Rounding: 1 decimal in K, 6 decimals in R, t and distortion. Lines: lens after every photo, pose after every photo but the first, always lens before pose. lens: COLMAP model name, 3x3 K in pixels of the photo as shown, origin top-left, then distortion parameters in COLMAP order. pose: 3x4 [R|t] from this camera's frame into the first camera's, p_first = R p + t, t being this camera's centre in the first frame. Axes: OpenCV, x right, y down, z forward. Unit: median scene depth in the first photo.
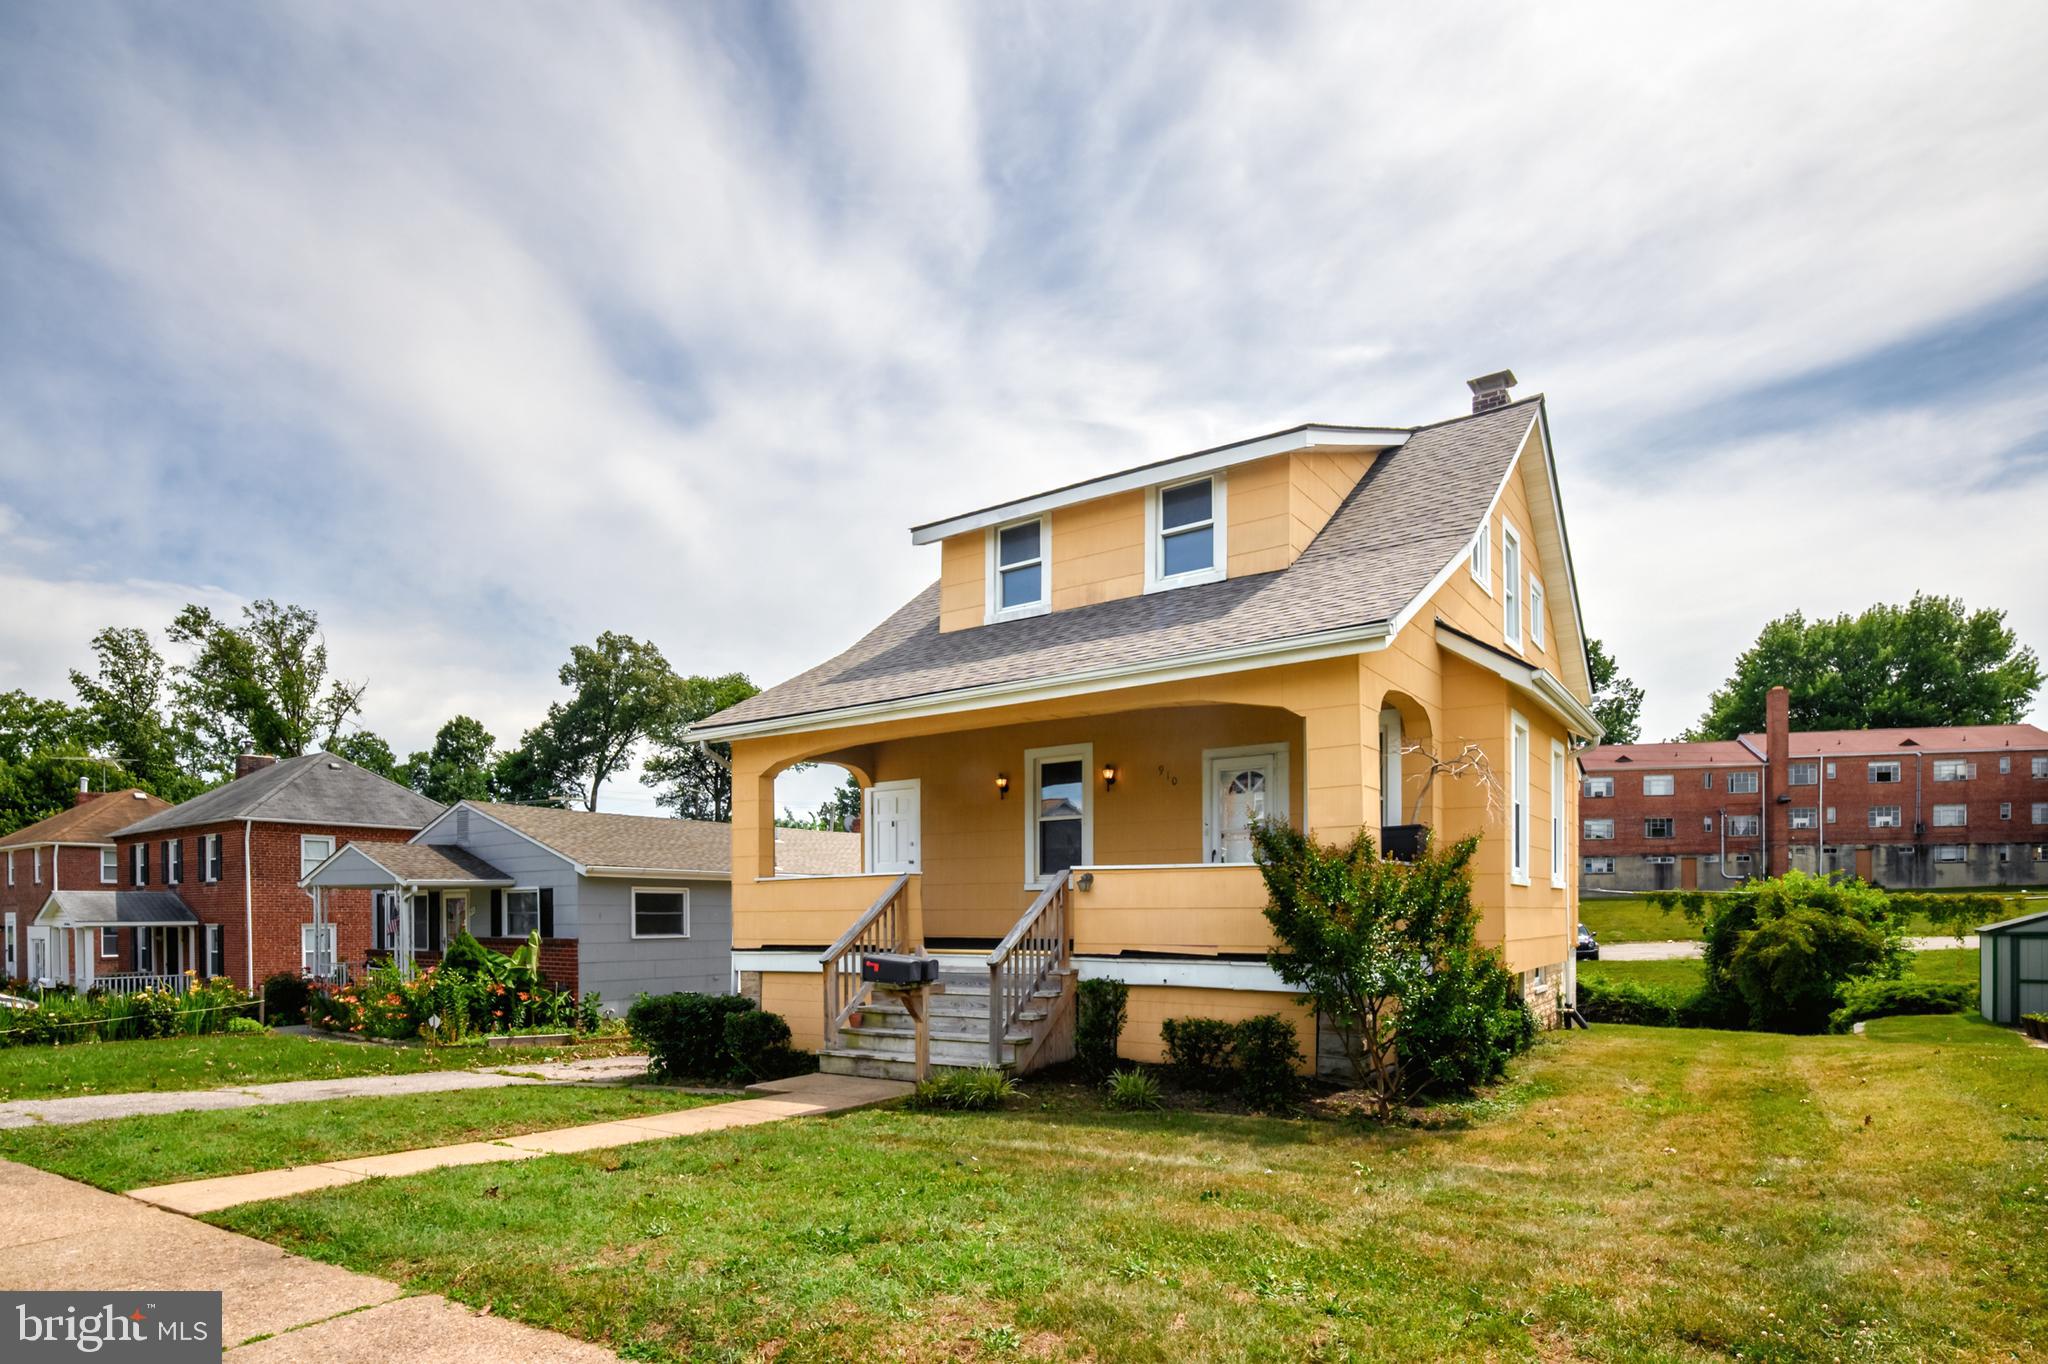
lens RADIAL K [[1105.8, 0, 1019.5], [0, 1105.8, 924.7], [0, 0, 1]] dist [0.006024, 0.000317]
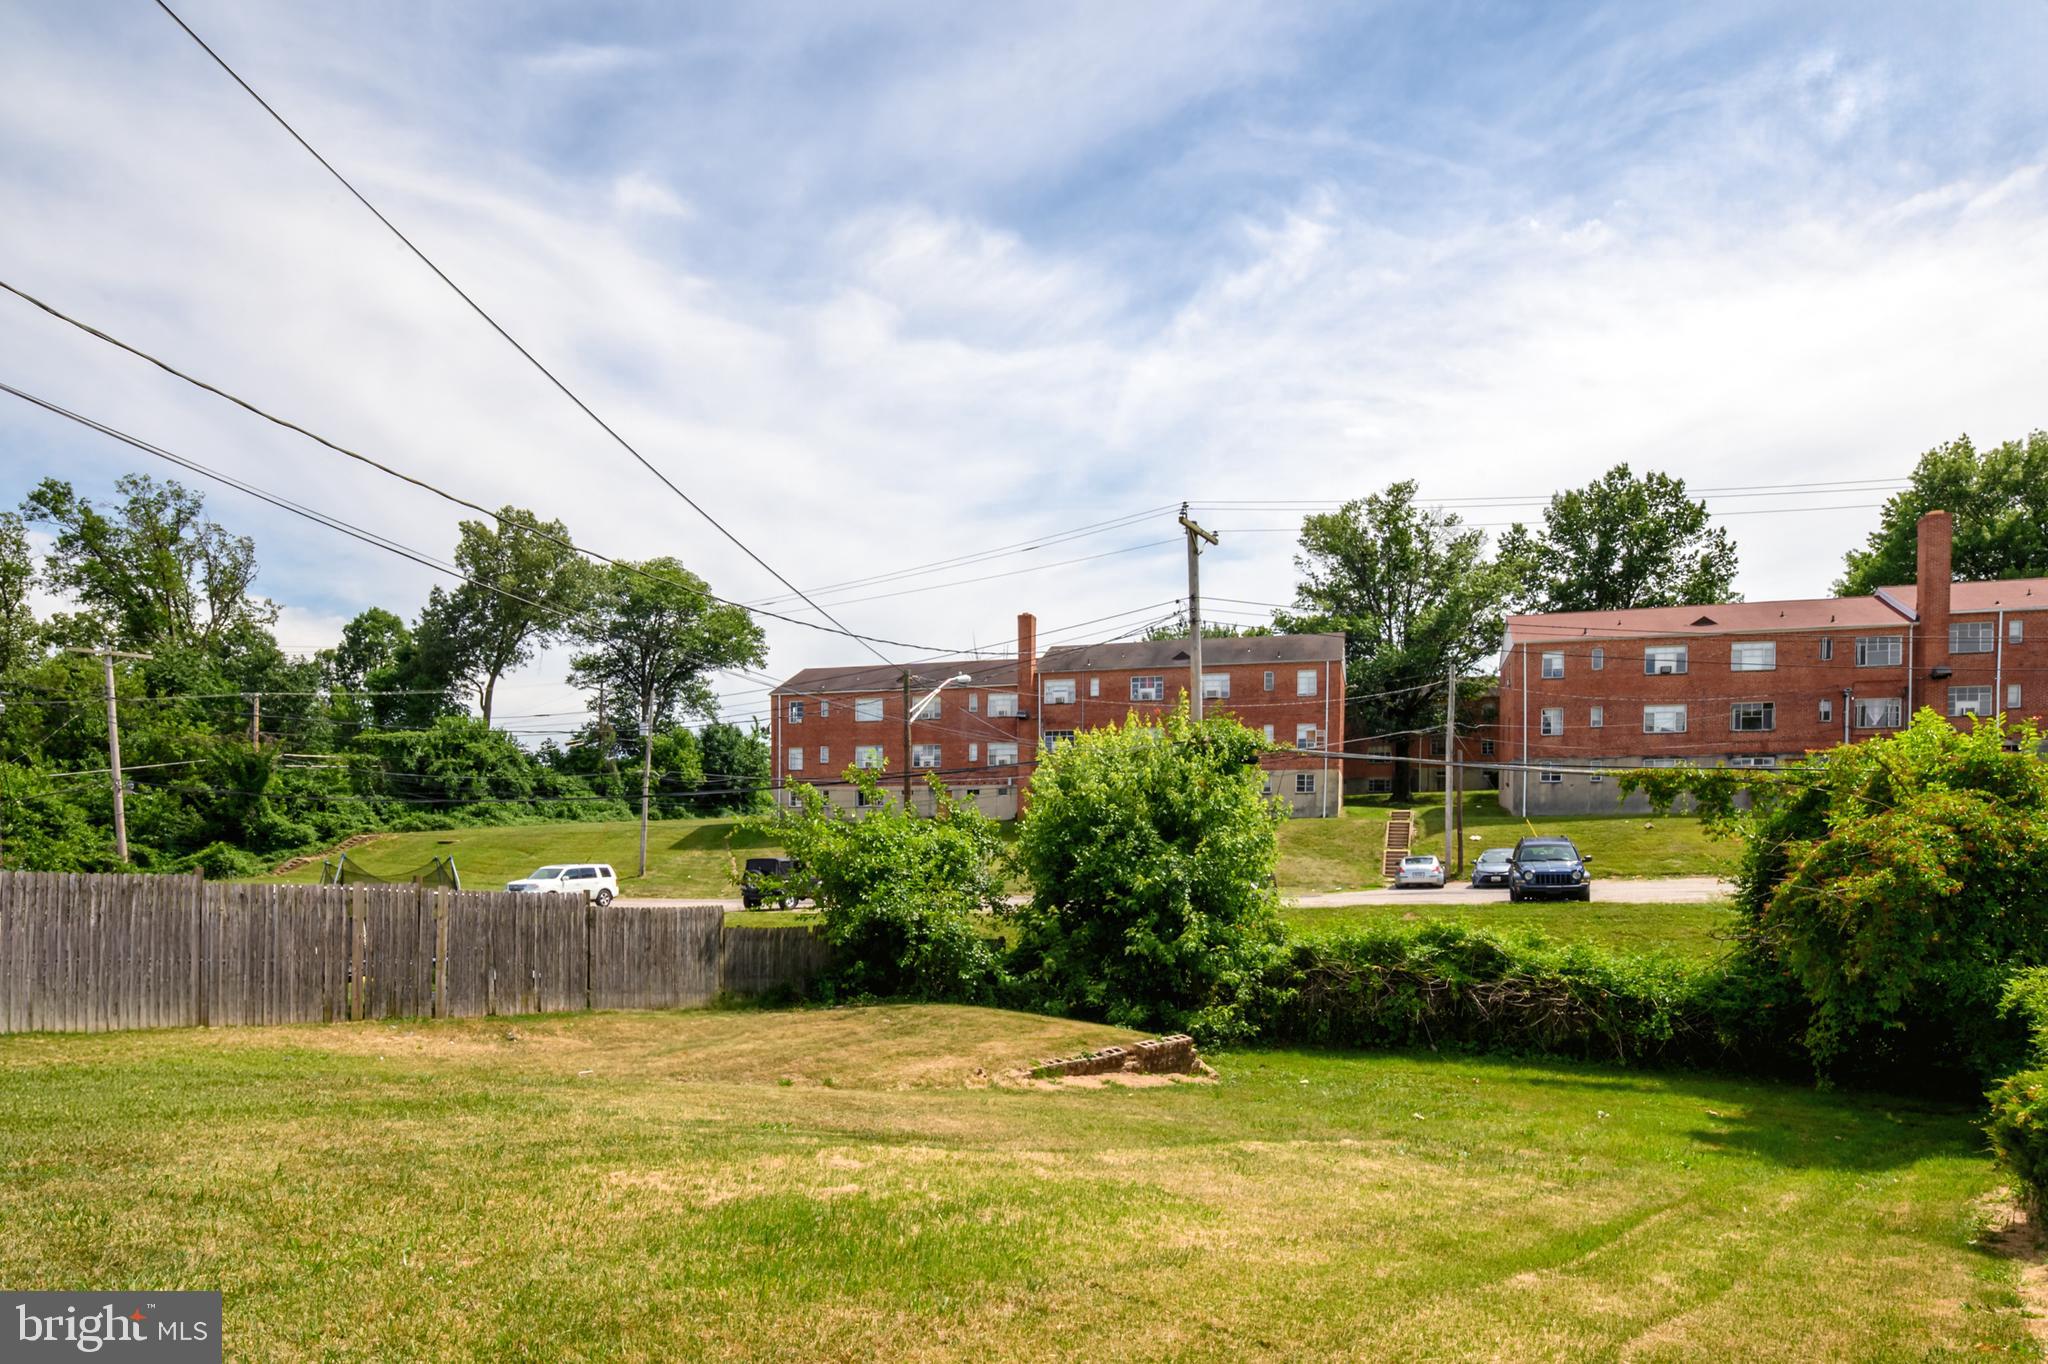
lens RADIAL K [[1136.3, 0, 1022.5], [0, 1136.3, 853.7], [0, 0, 1]] dist [0.018425, -0.000601]
pose [[0.996743, 0.010287, -0.079982, 0.167056], [-0.010364, 0.999946, -0.000548, 0.006129], [0.079972, 0.001376, 0.996796, 0.226222]]
